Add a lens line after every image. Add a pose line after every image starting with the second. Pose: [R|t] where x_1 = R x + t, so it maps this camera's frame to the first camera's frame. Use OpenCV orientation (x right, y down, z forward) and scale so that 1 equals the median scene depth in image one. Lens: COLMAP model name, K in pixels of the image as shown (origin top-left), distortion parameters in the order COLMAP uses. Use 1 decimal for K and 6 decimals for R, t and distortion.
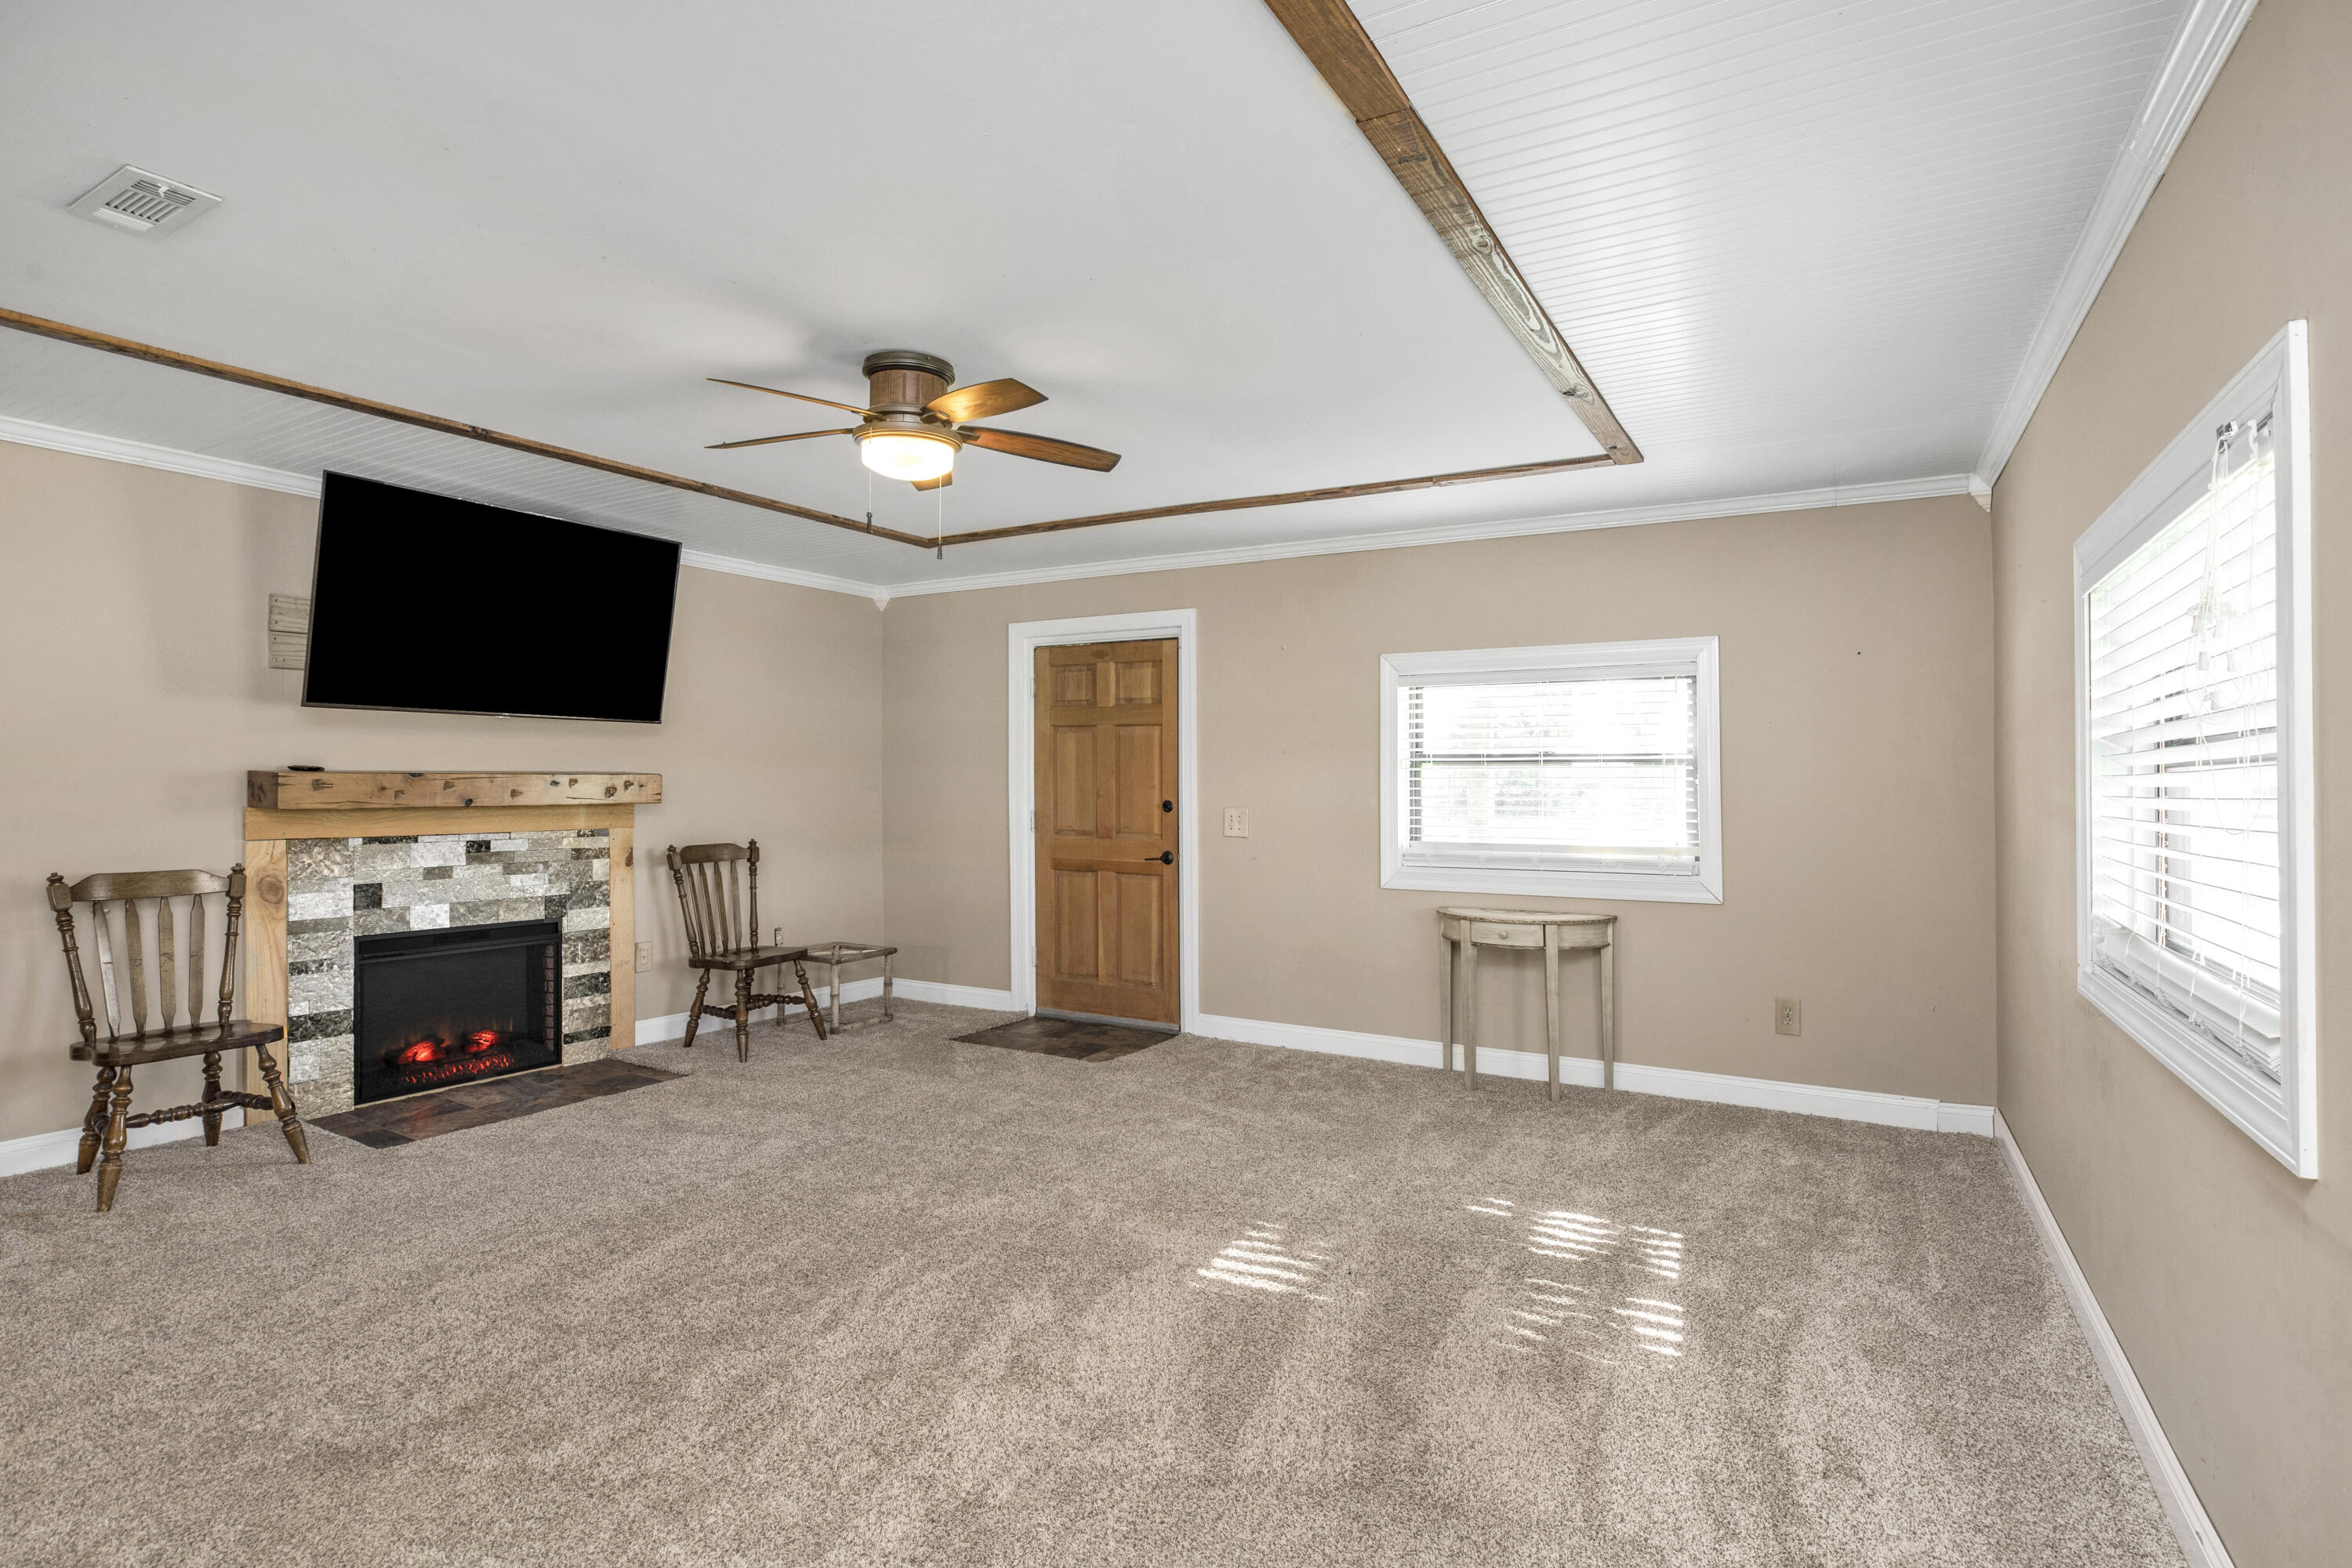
lens RADIAL K [[1150.2, 0, 1211.0], [0, 1150.2, 770.7], [0, 0, 1]] dist [-0.028218, 0.000555]
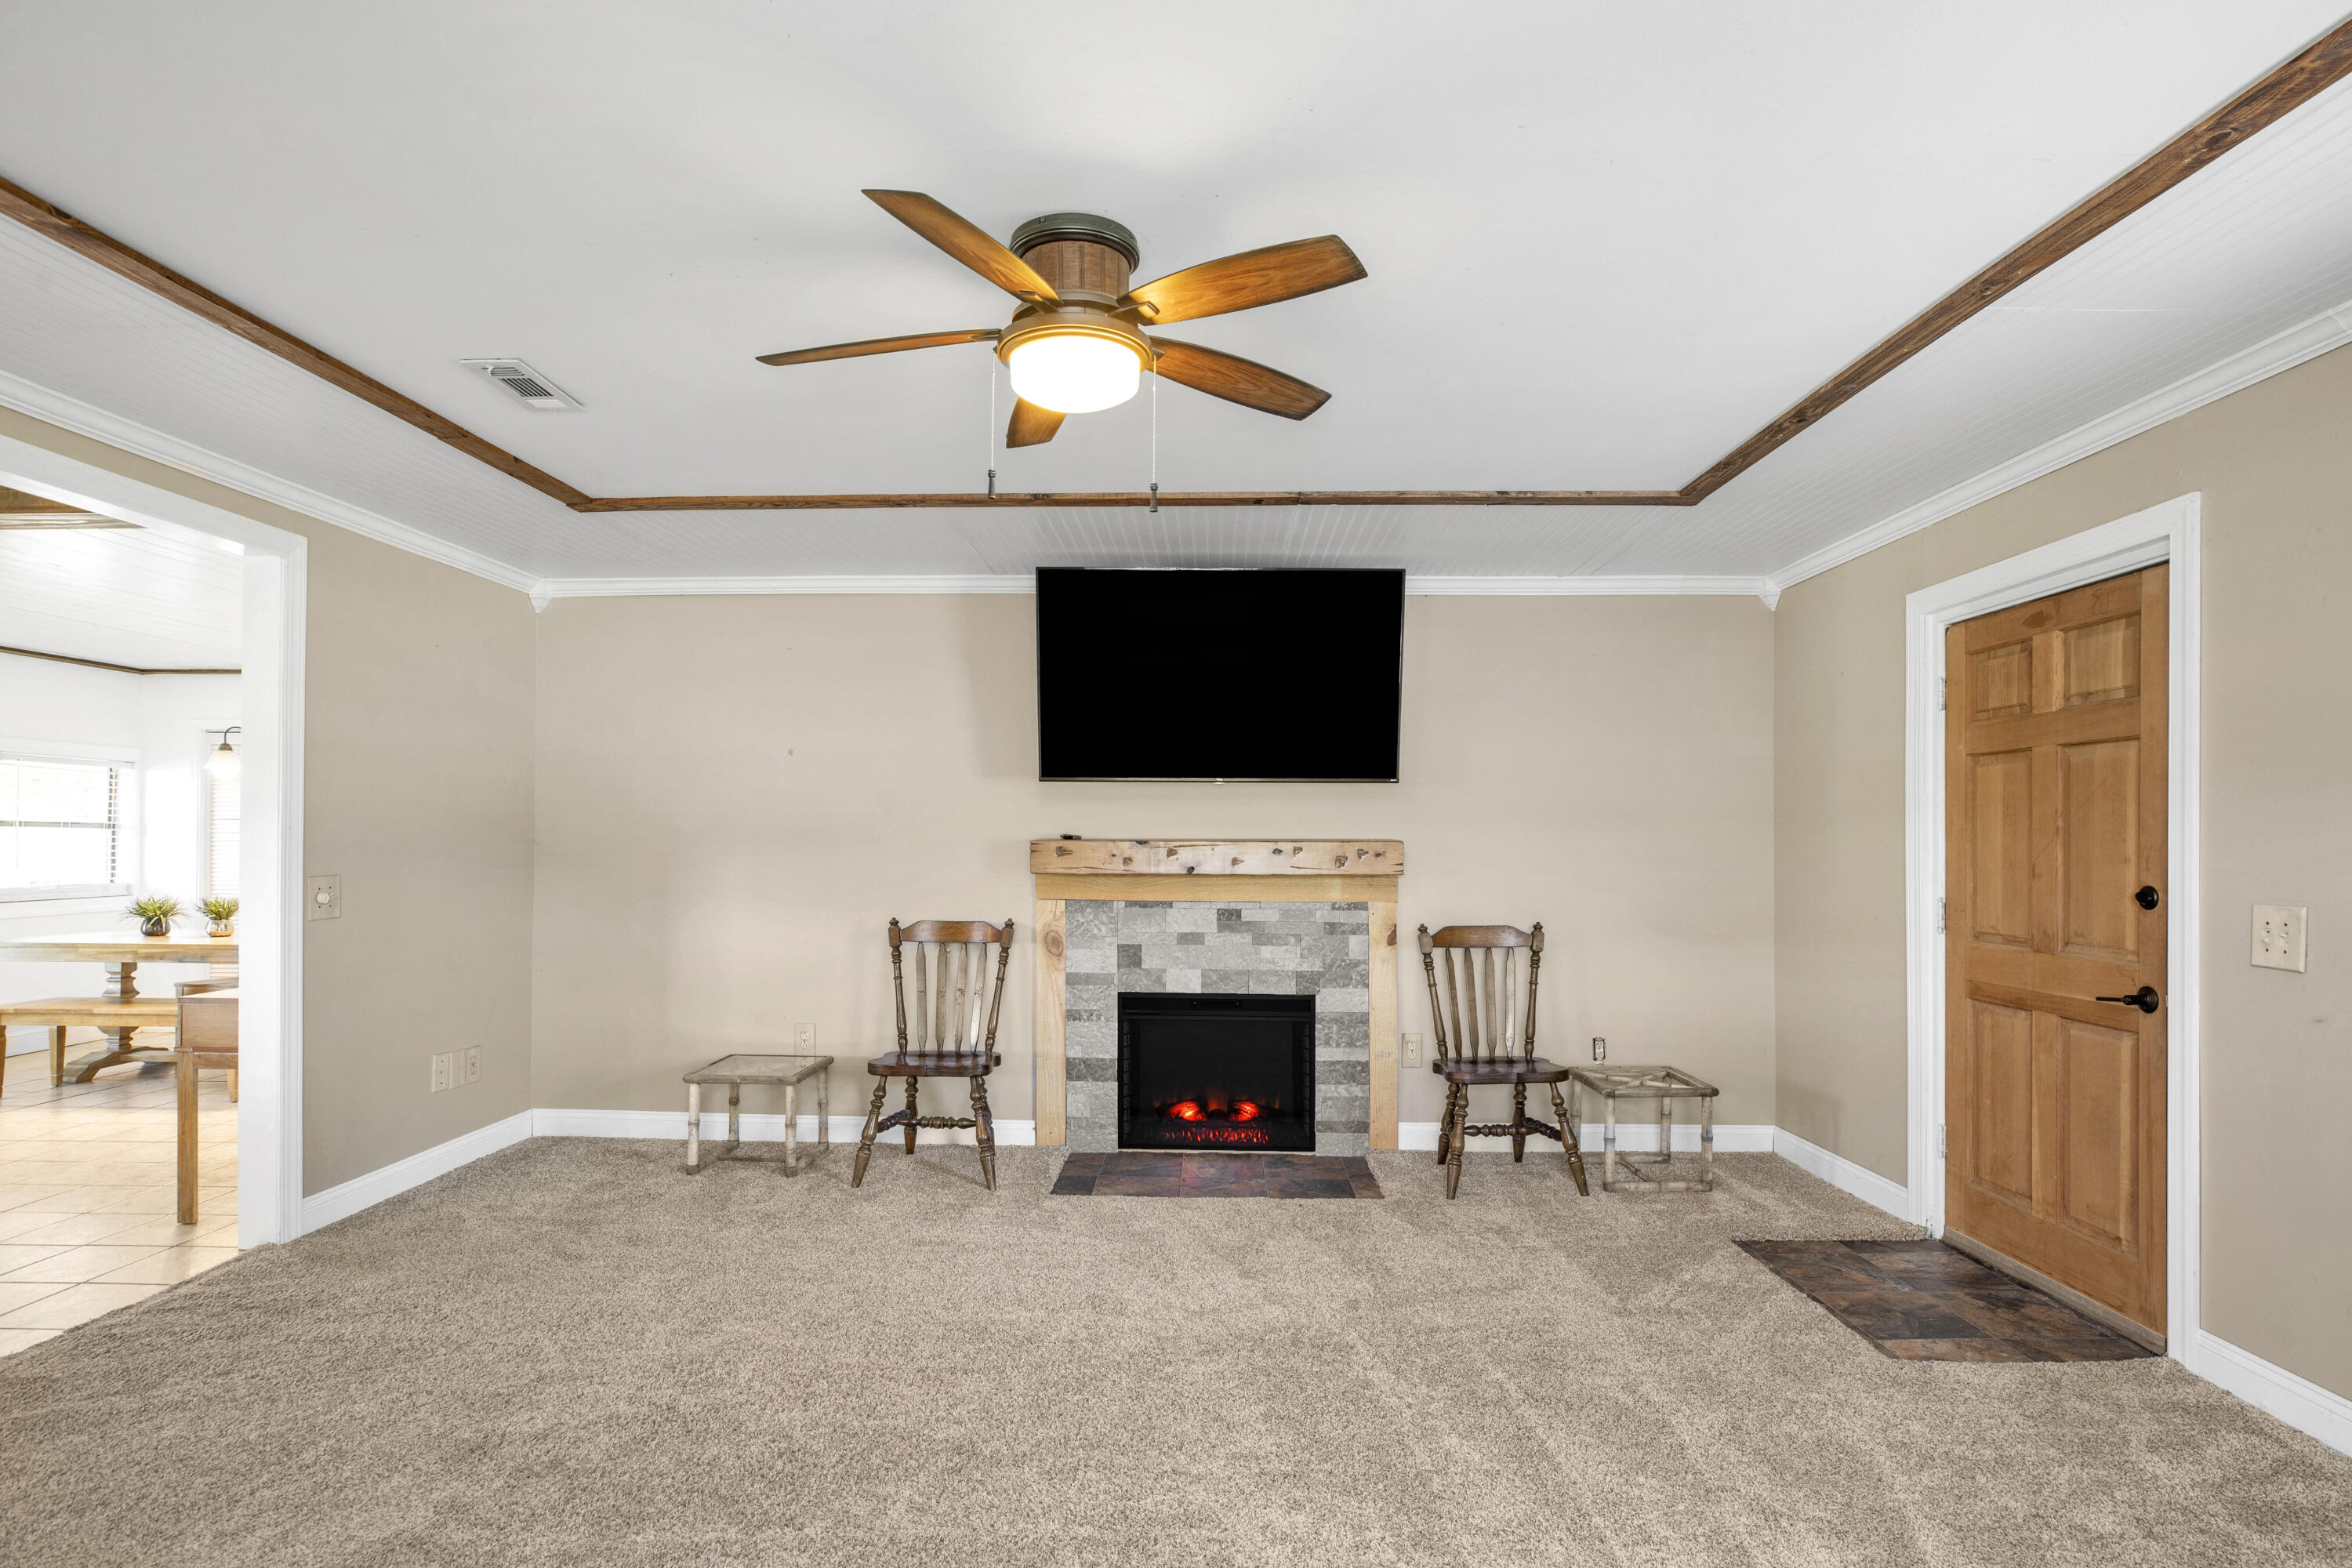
lens RADIAL K [[1191.7, 0, 1199.7], [0, 1191.7, 825.9], [0, 0, 1]] dist [-0.034431, 0.000352]
pose [[0.475207, -0.019738, -0.879652, 0.245605], [0.005635, 0.999796, -0.019389, 0.008327], [0.879856, 0.004257, 0.475222, 0.449824]]
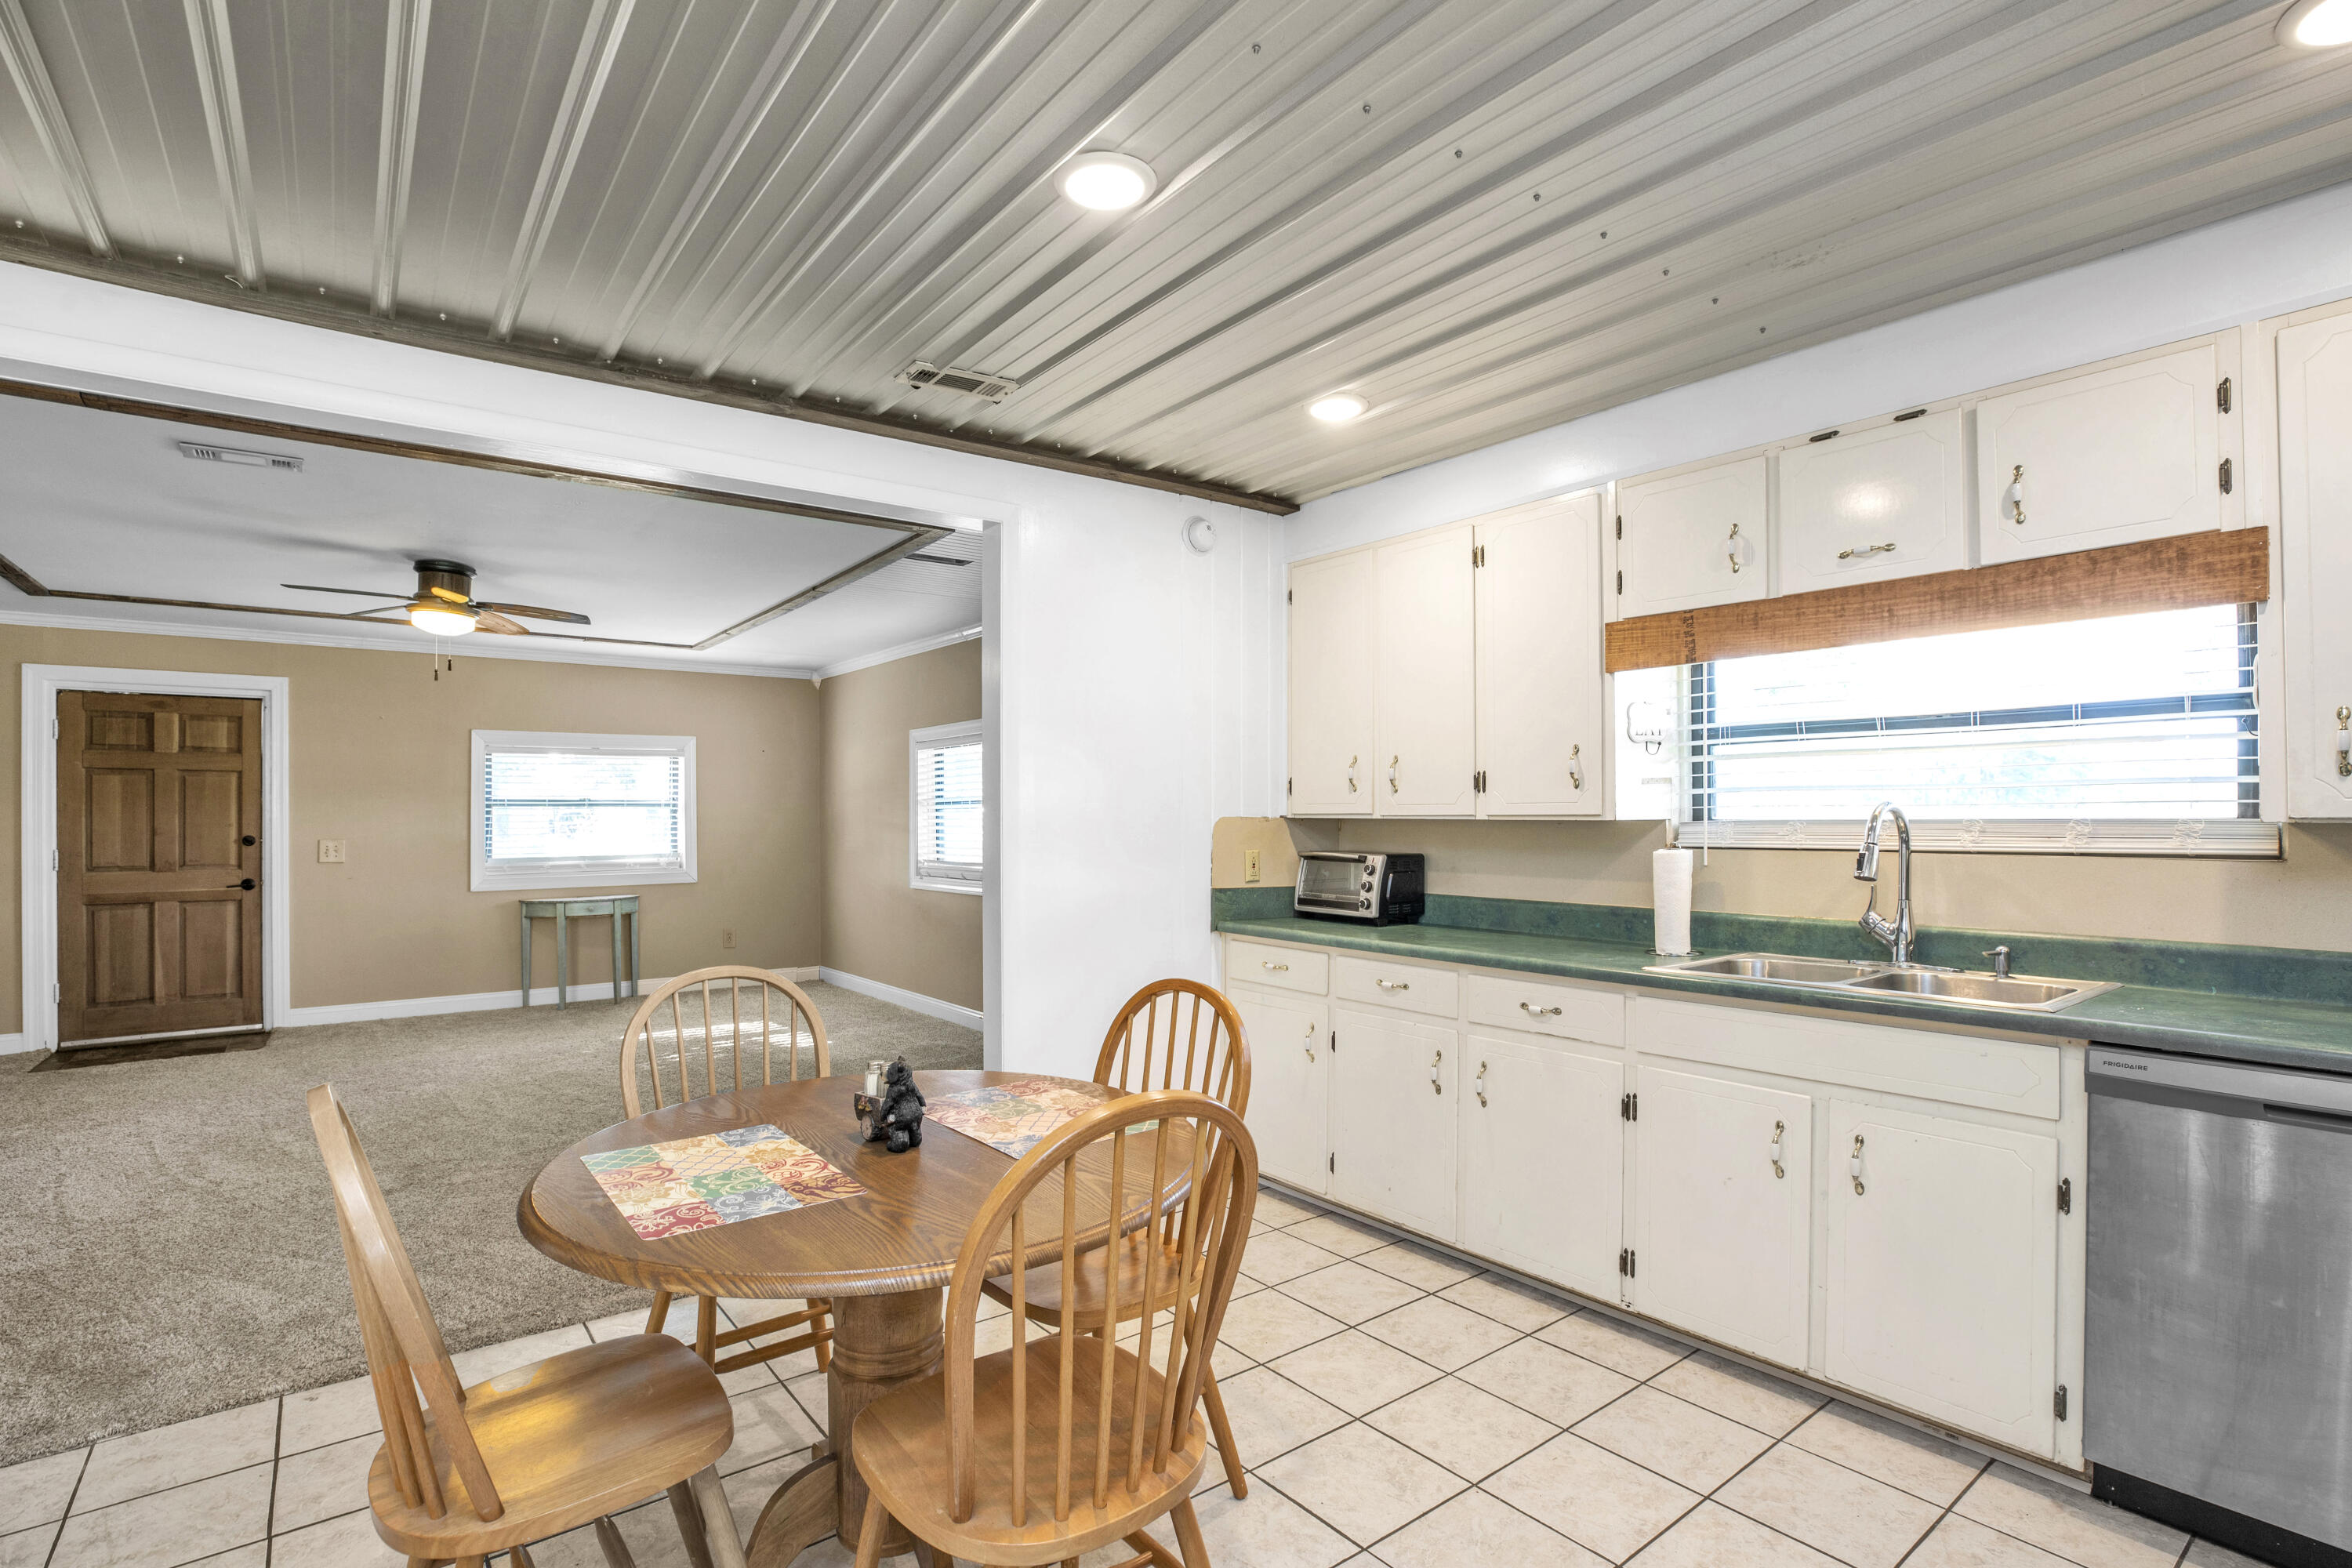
lens RADIAL K [[1096.8, 0, 1180.4], [0, 1096.8, 810.8], [0, 0, 1]] dist [-0.035648, 0.001009]
pose [[0.379451, -0.004042, 0.925203, -0.785551], [-0.000784, 0.999989, 0.004691, -0.006556], [-0.925212, -0.002505, 0.379443, -0.340977]]
